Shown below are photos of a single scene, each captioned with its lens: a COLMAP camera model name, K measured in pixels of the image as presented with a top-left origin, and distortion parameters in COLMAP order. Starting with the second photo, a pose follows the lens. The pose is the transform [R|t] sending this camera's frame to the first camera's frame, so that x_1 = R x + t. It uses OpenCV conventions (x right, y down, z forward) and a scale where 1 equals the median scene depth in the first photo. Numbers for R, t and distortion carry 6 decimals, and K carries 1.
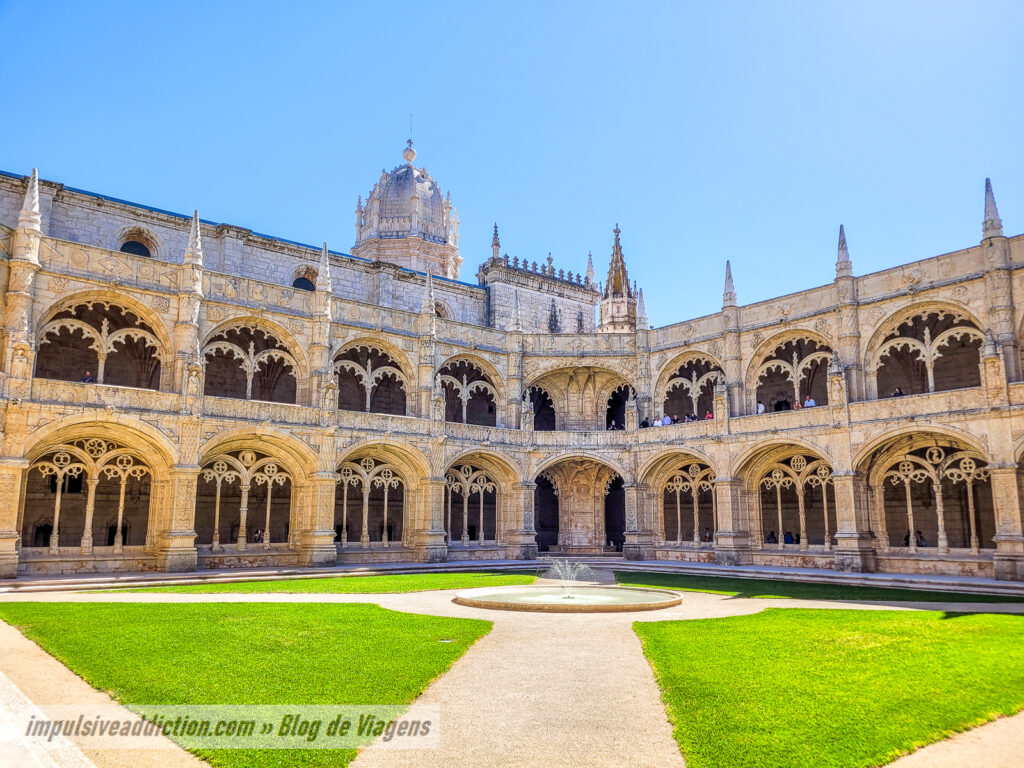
lens RADIAL K [[773.0, 0, 508.9], [0, 773.0, 402.1], [0, 0, 1]] dist [0.059923, -0.048138]
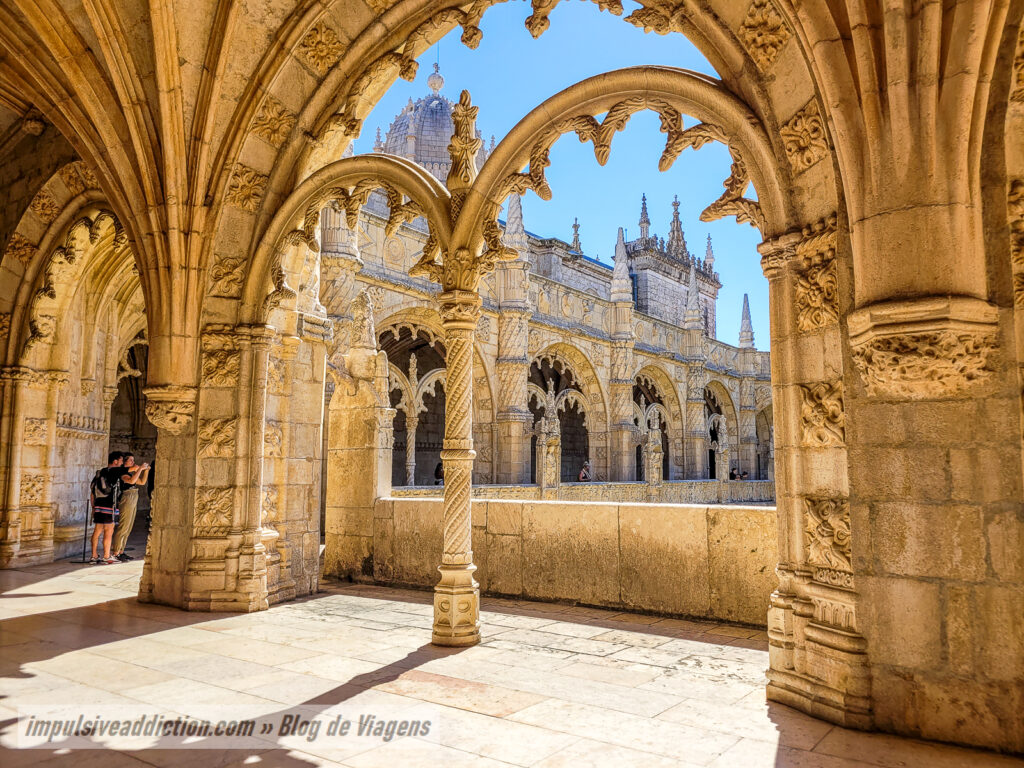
lens RADIAL K [[773.0, 0, 511.9], [0, 773.0, 388.8], [0, 0, 1]] dist [0.059923, -0.048138]
pose [[0.964826, 0.030368, 0.261131, -0.501118], [-0.045860, 0.997518, 0.053437, -0.097082], [-0.258860, -0.063533, 0.963823, 0.363556]]
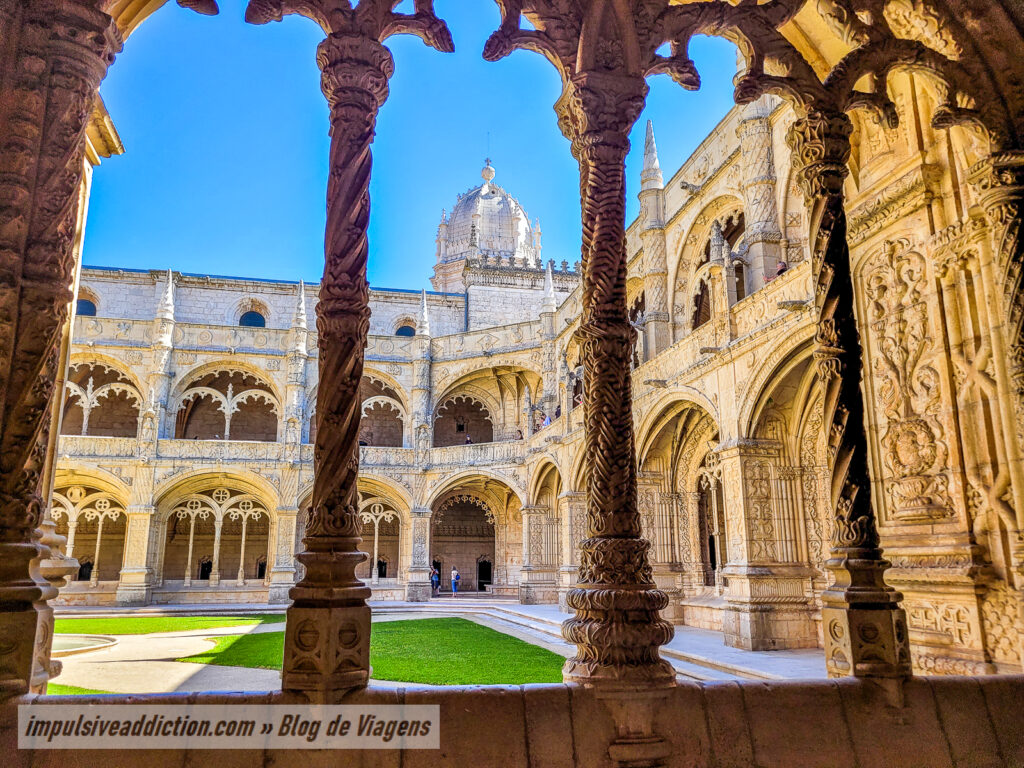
lens RADIAL K [[773.0, 0, 506.4], [0, 773.0, 396.2], [0, 0, 1]] dist [0.059923, -0.048138]
pose [[0.897932, -0.097915, -0.429105, 0.549555], [0.073145, 0.994581, -0.073887, 0.056711], [0.434014, 0.034958, 0.900227, 0.305586]]
